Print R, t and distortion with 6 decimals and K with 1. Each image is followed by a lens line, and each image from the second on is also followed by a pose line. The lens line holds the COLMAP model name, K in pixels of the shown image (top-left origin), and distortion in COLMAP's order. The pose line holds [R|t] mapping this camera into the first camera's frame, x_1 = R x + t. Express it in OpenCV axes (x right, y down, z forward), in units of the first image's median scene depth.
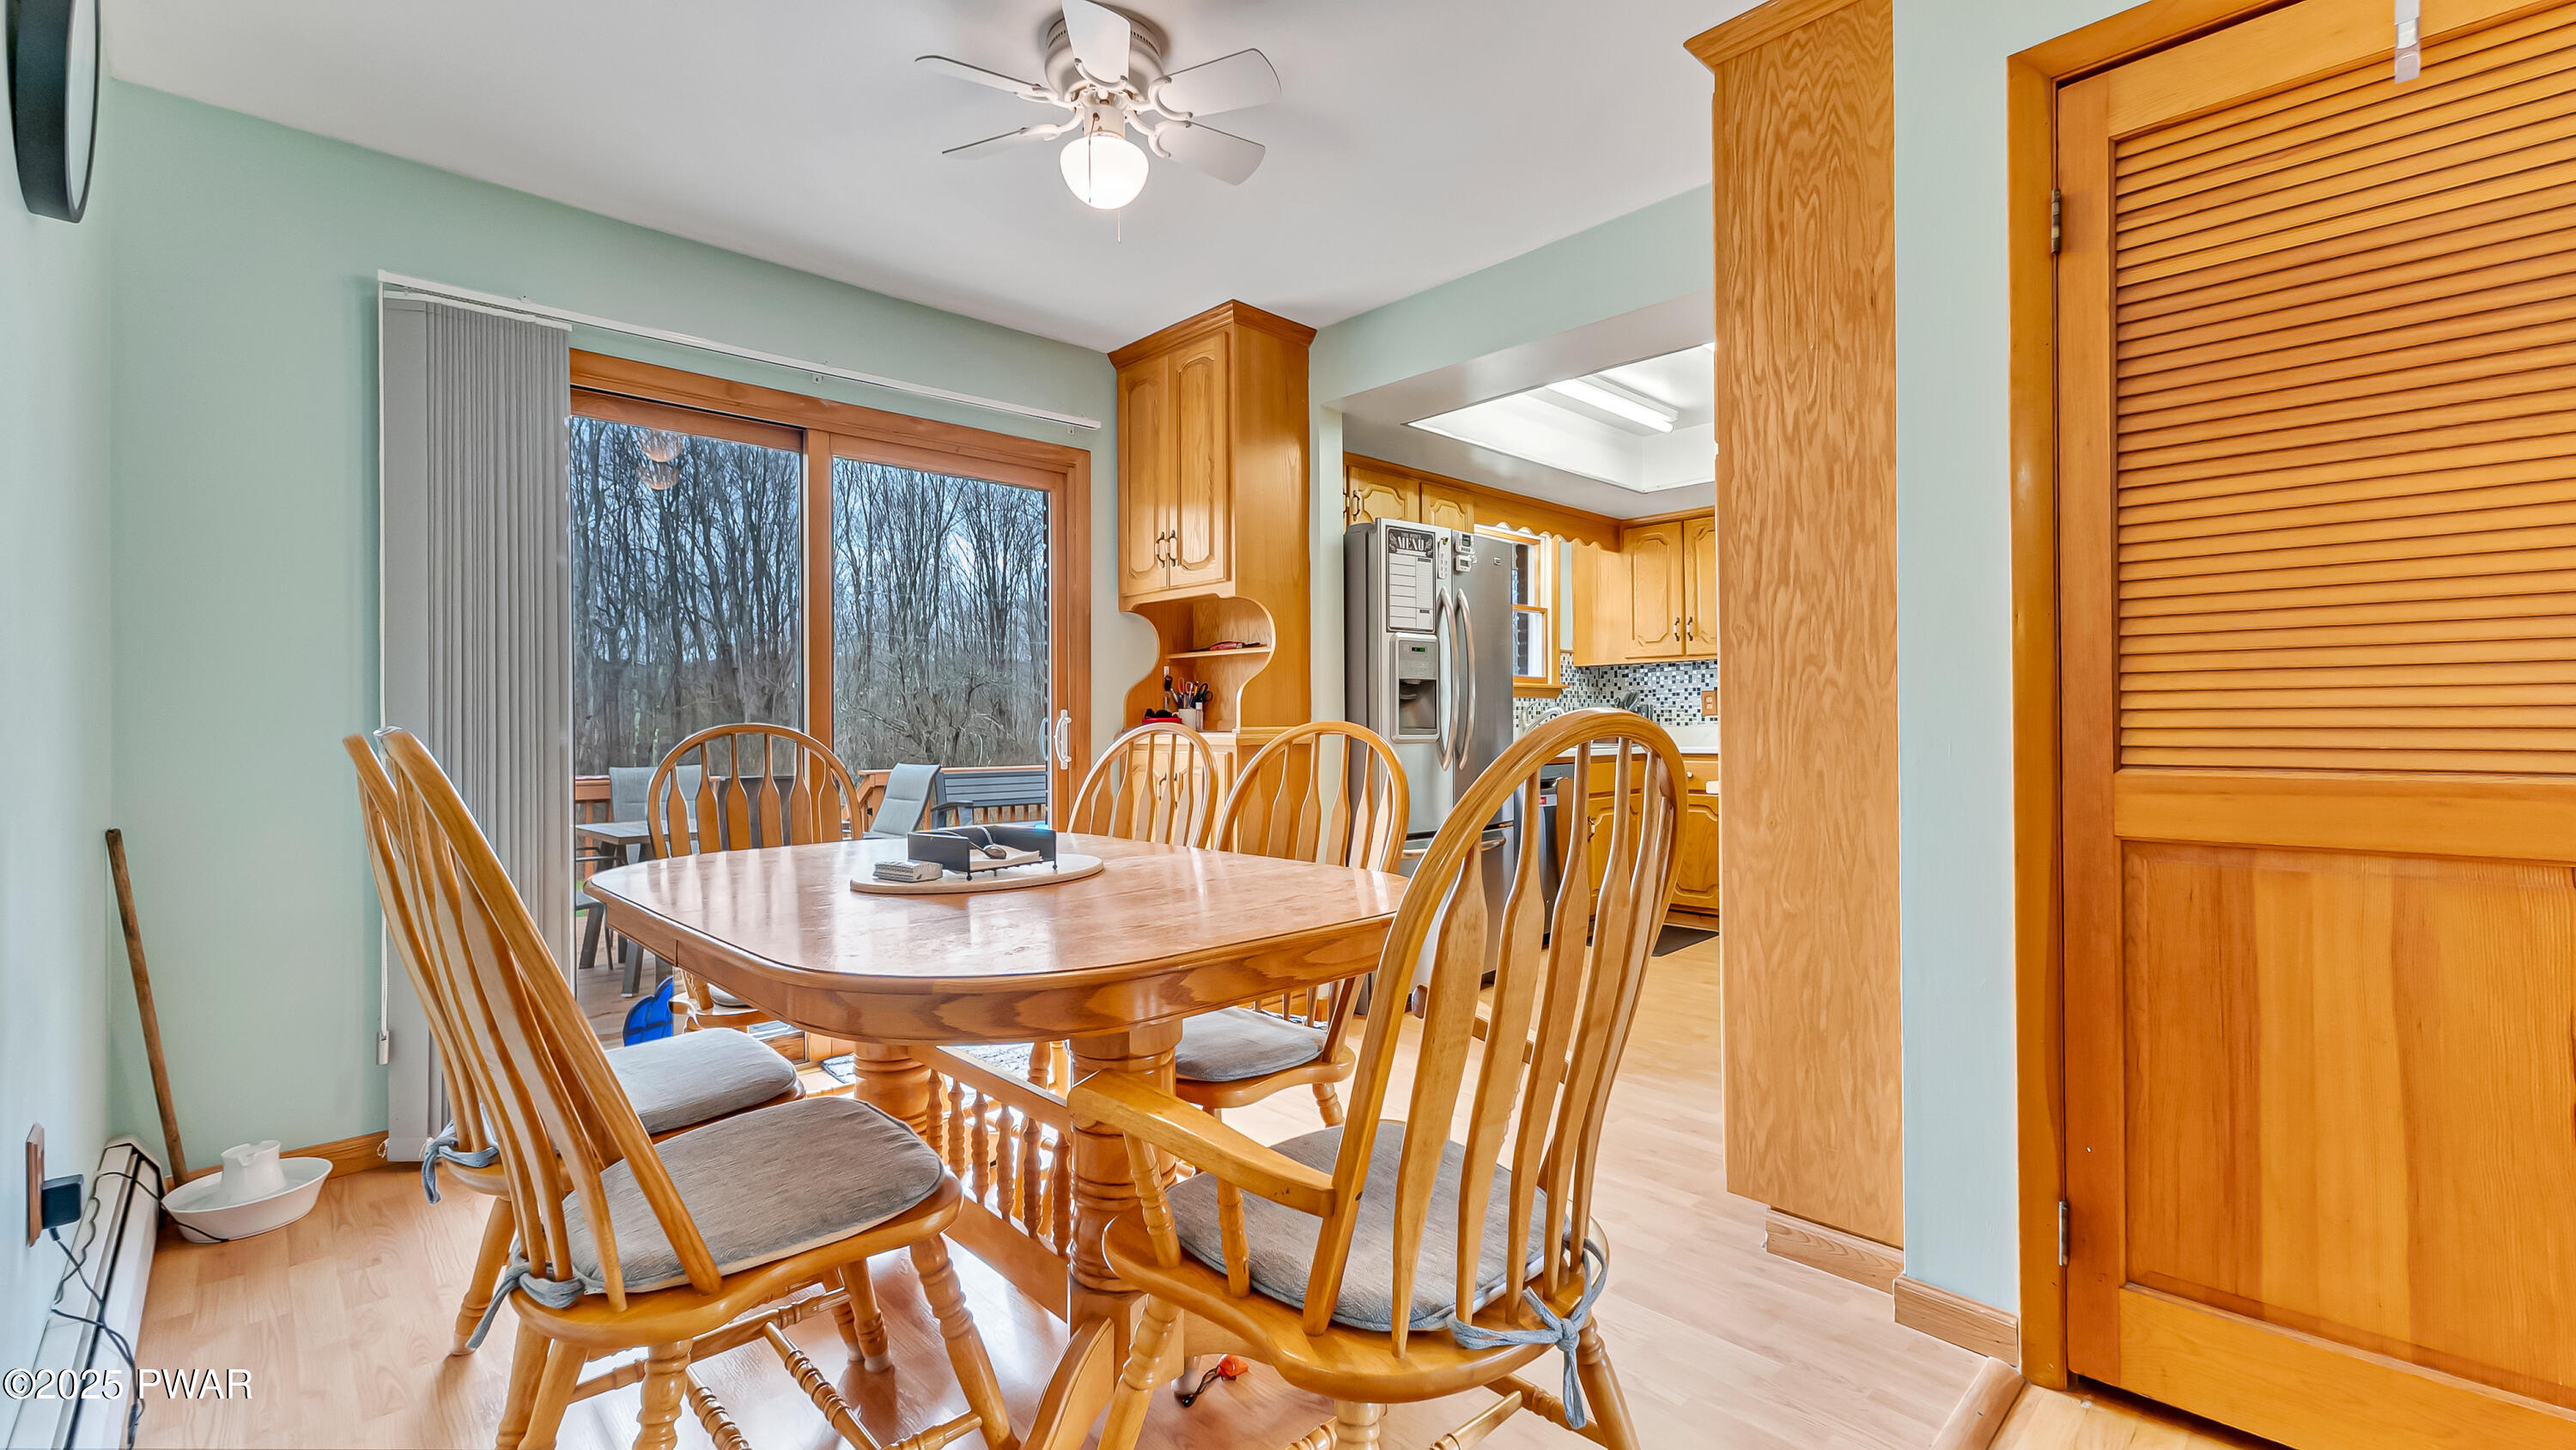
lens RADIAL K [[1070.9, 0, 1274.4], [0, 1070.9, 717.0], [0, 0, 1]] dist [0.001228, 0.000198]
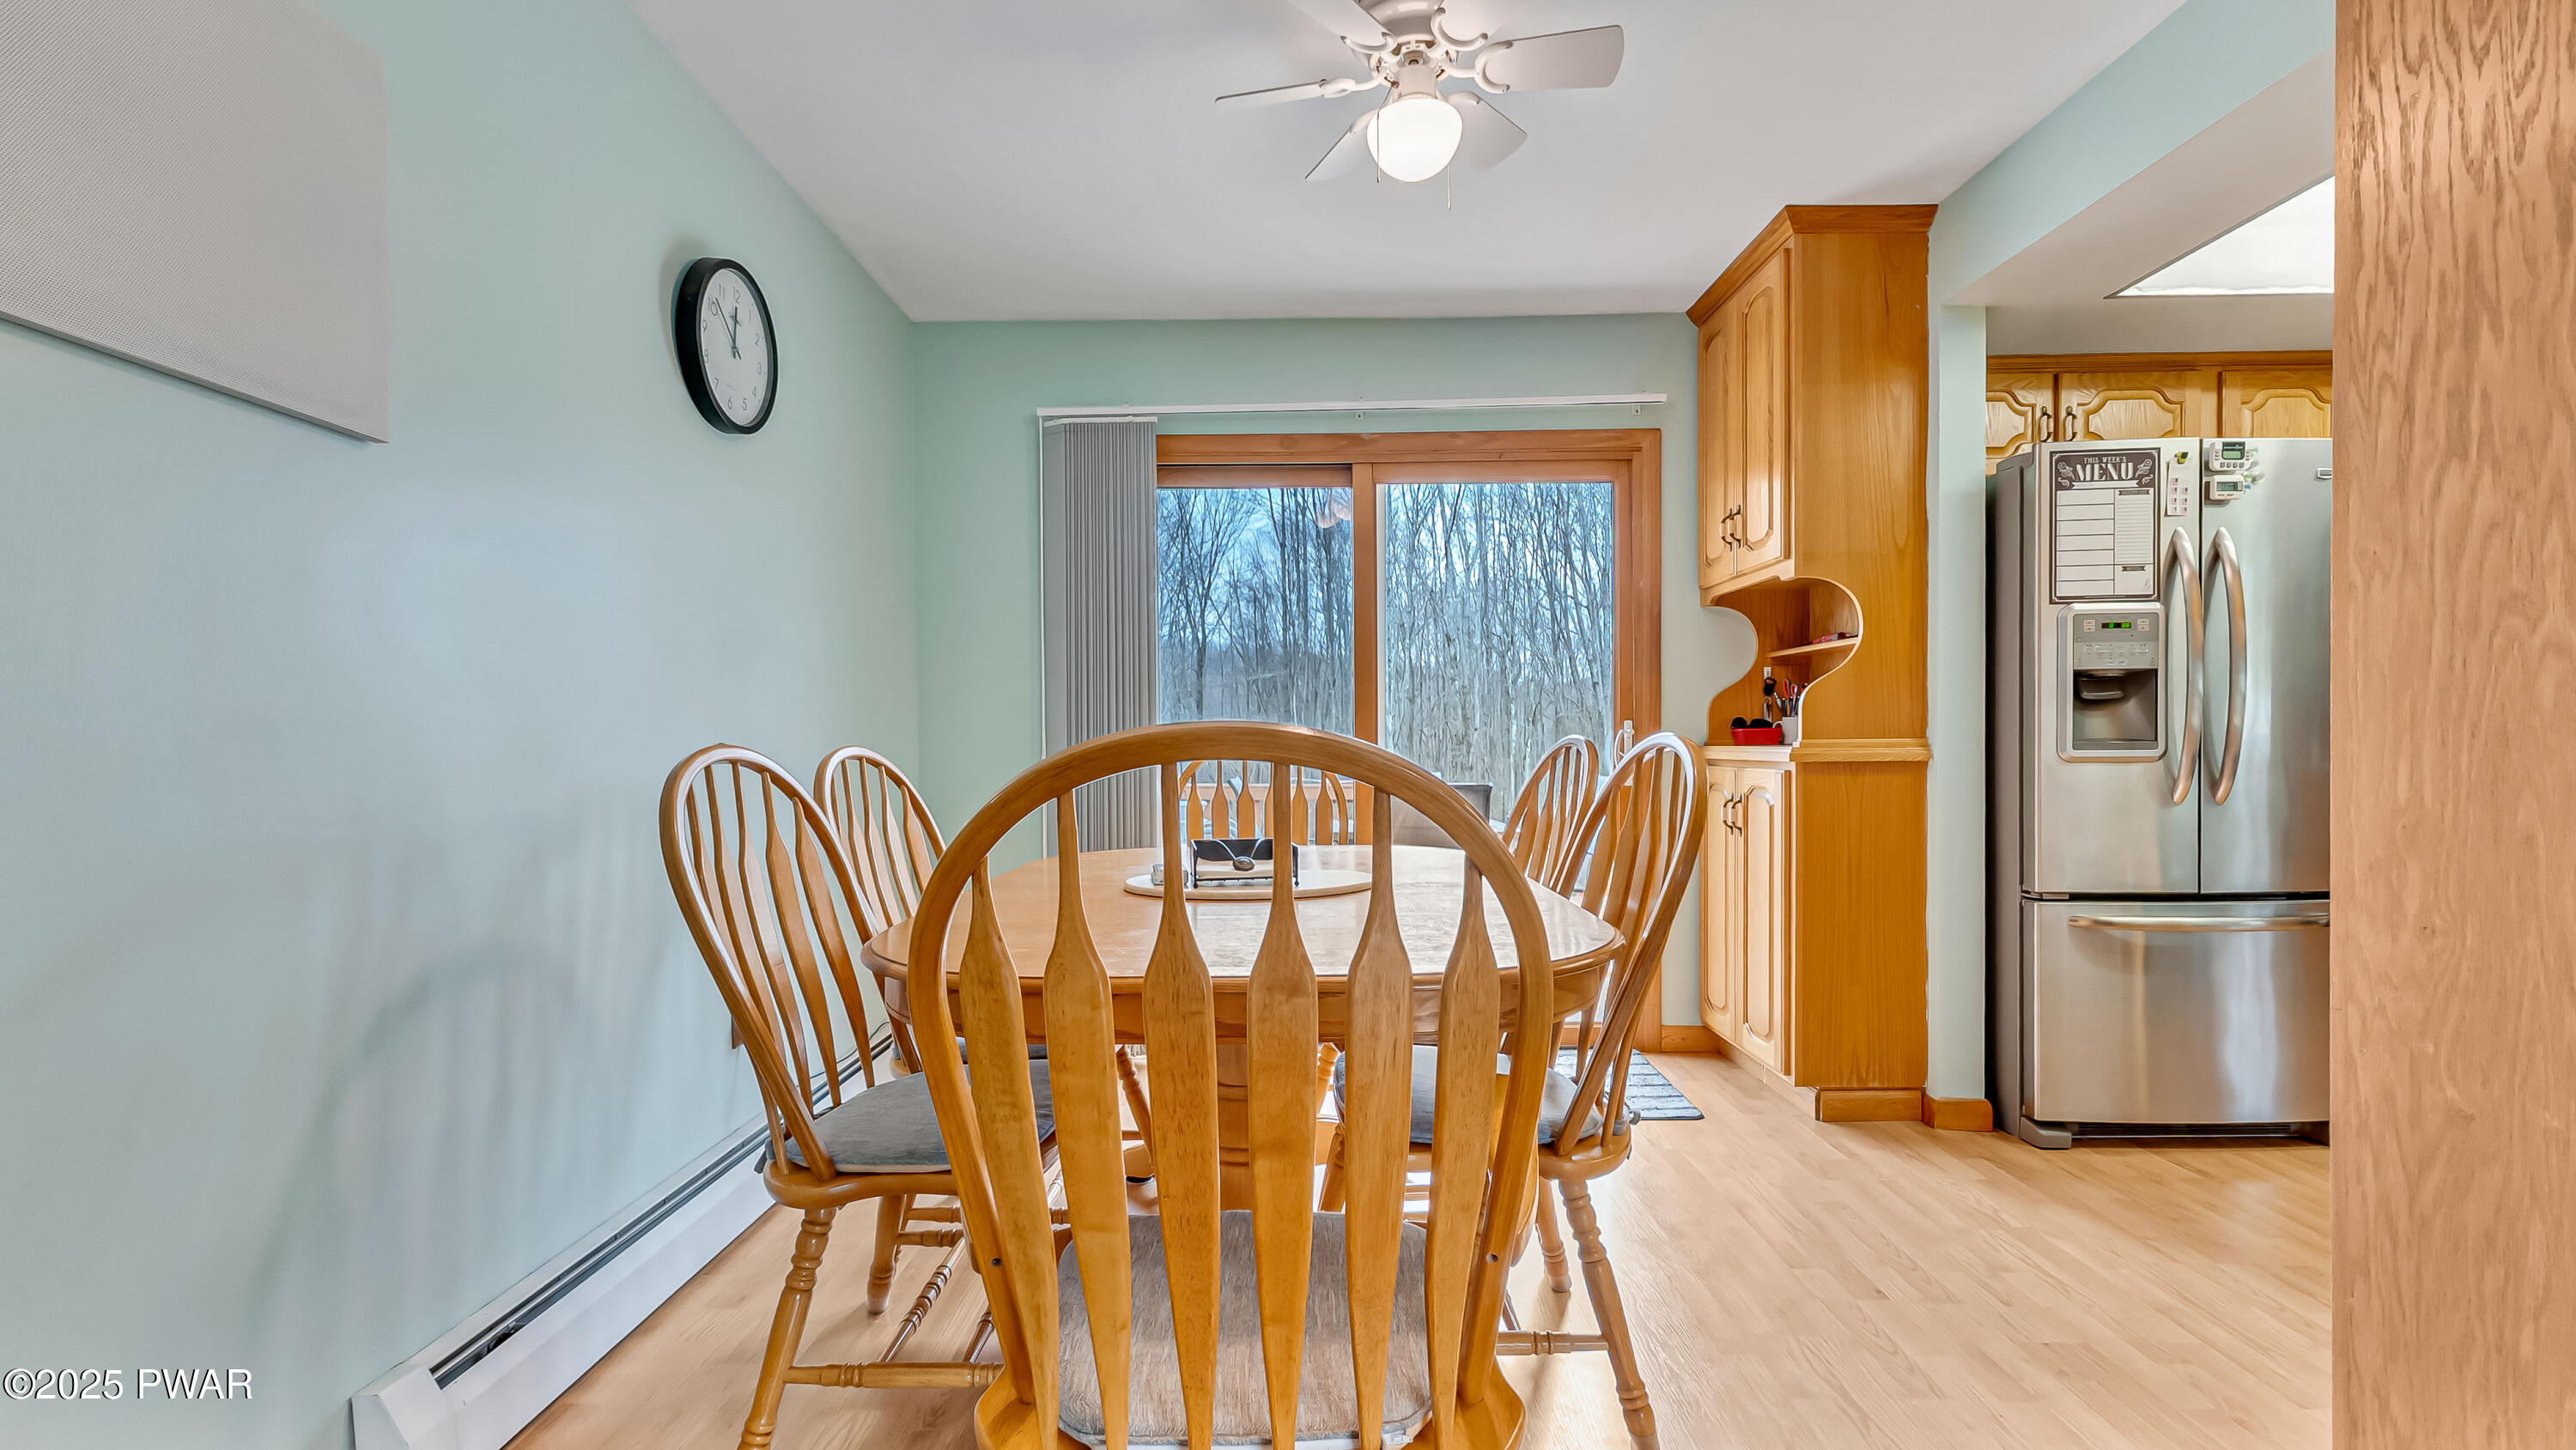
lens RADIAL K [[1087.3, 0, 1299.5], [0, 1087.3, 749.9], [0, 0, 1]] dist [0.003129, 0.000673]
pose [[0.715890, 0.009385, -0.698150, 0.249516], [0.004619, 0.999824, 0.018178, 0.000904], [0.698198, -0.016238, 0.715720, 0.141185]]
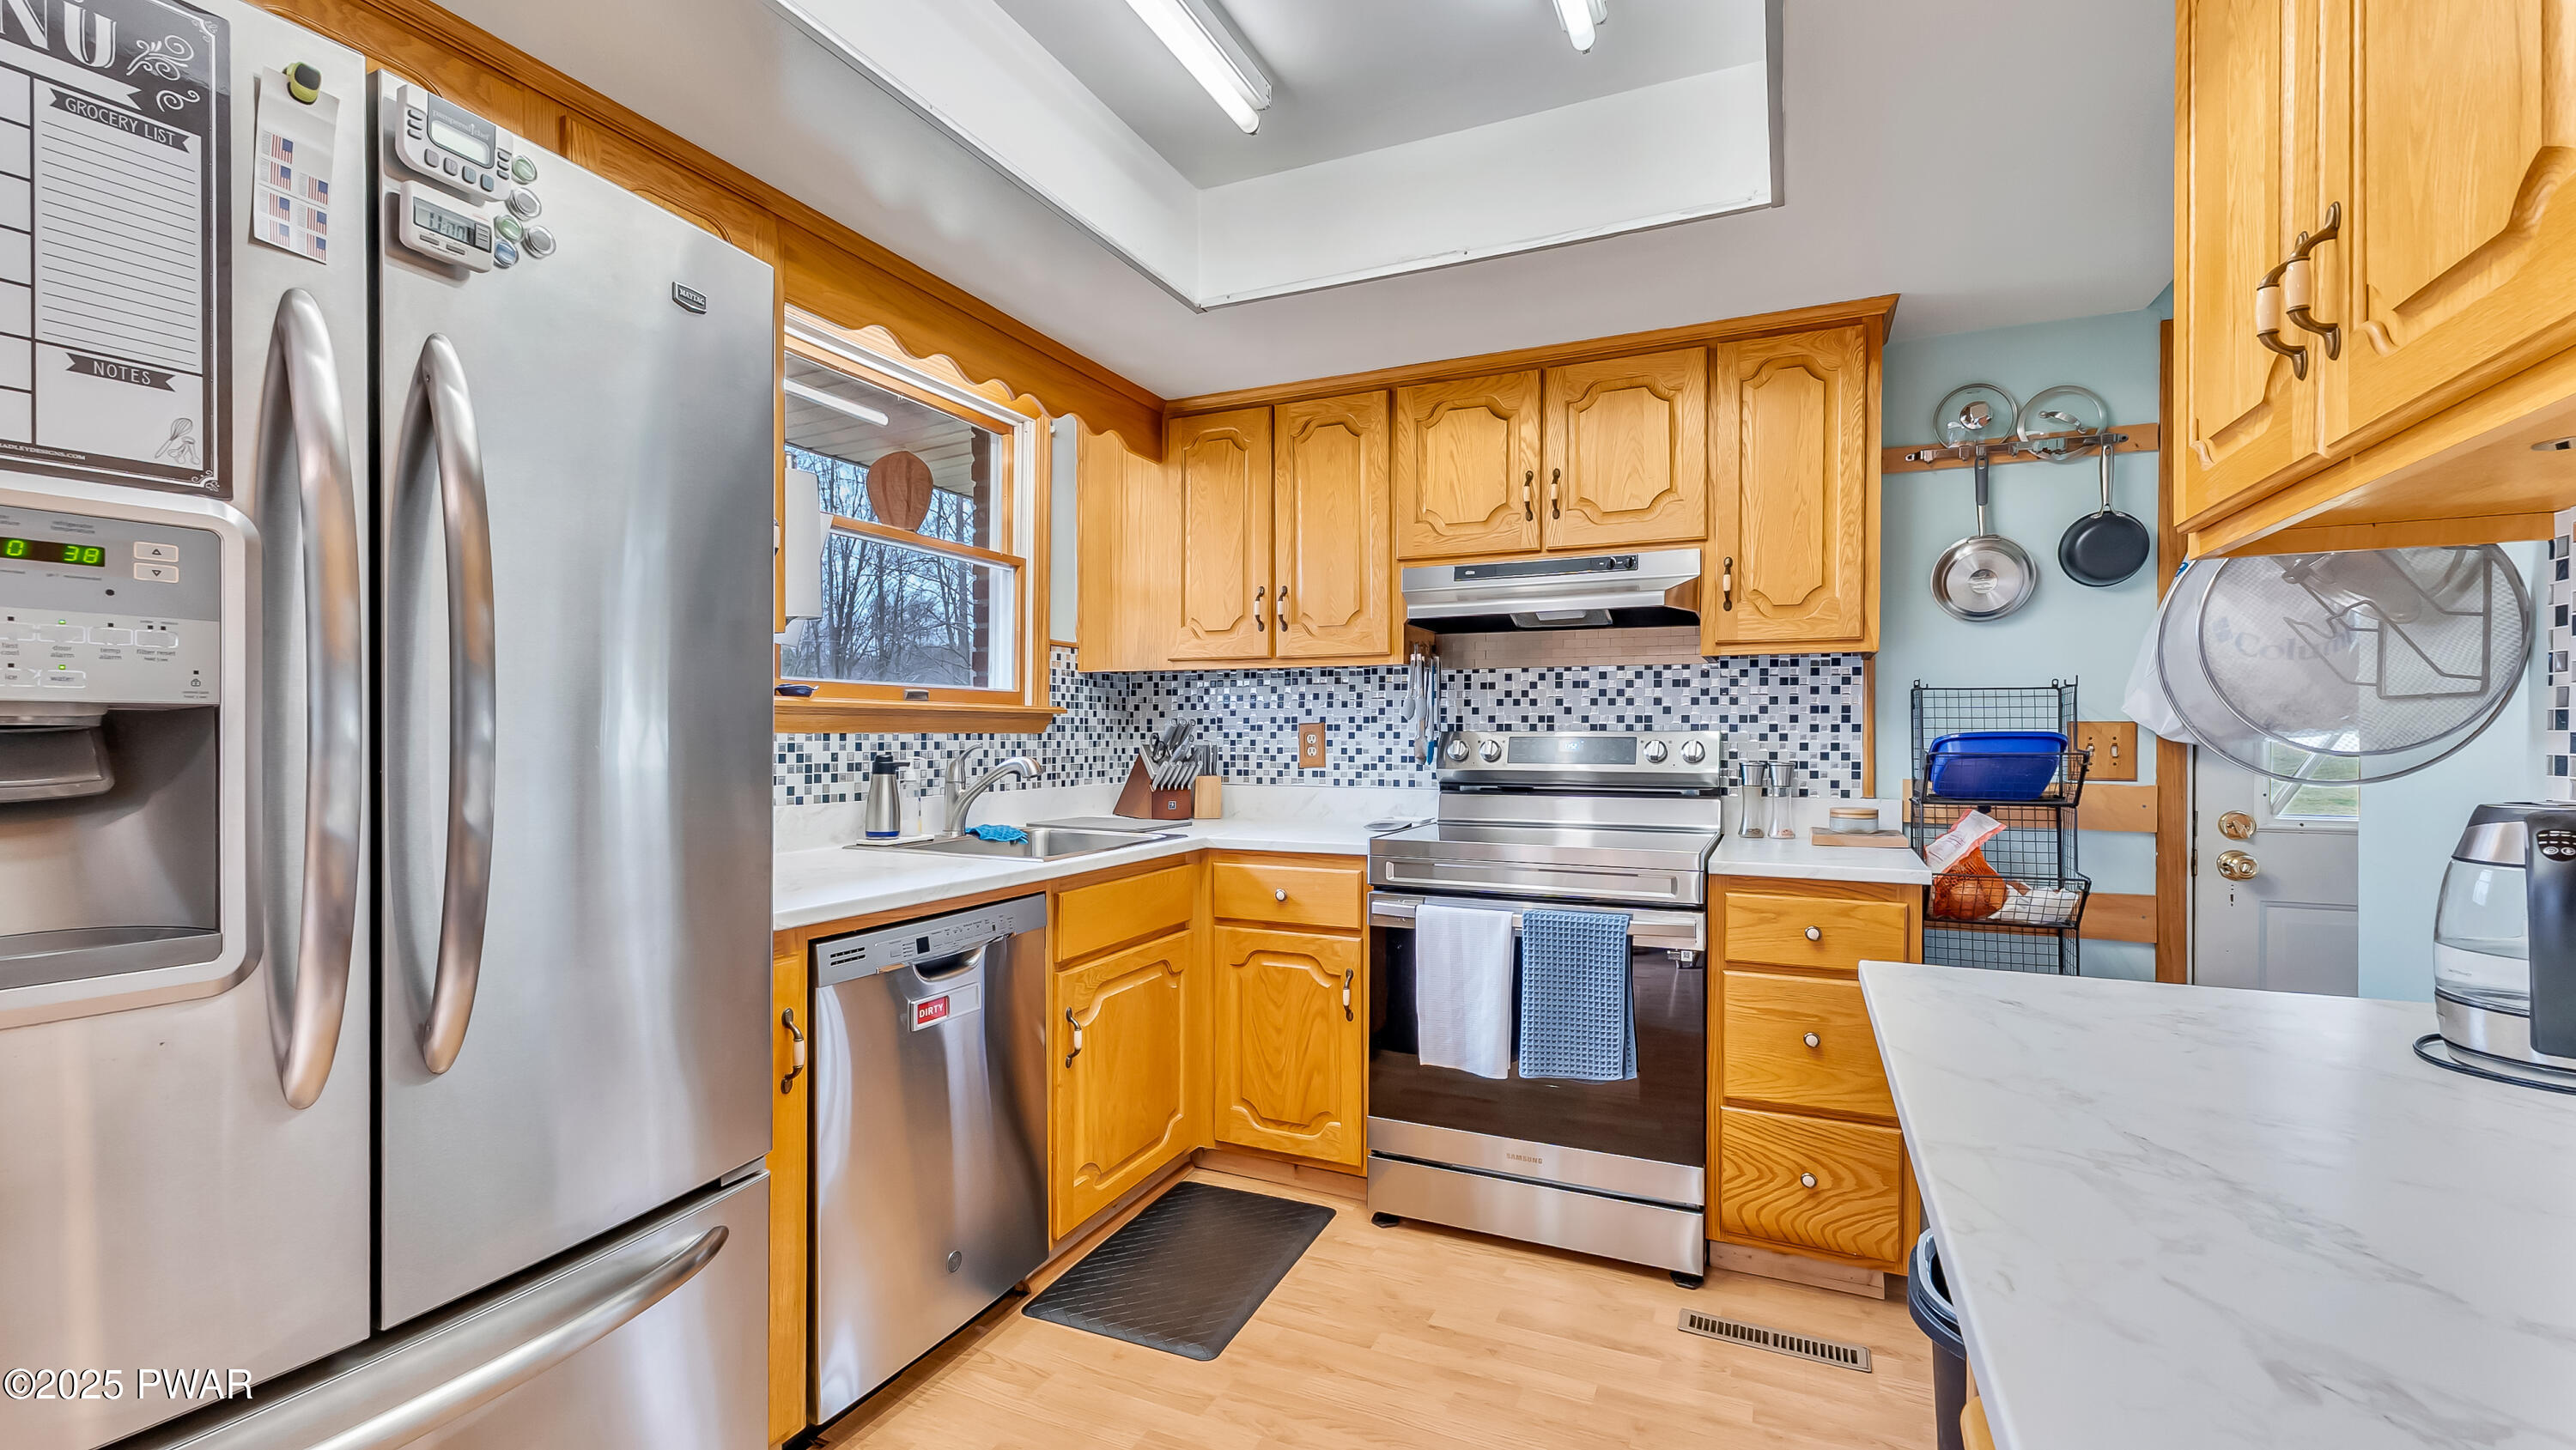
lens RADIAL K [[1087.3, 0, 1302.3], [0, 1087.3, 742.0], [0, 0, 1]] dist [0.003129, 0.000673]
pose [[0.919997, 0.006078, 0.391878, 0.272086], [-0.012360, 0.999832, 0.013510, -0.034115], [-0.391730, -0.017273, 0.919918, 0.730691]]
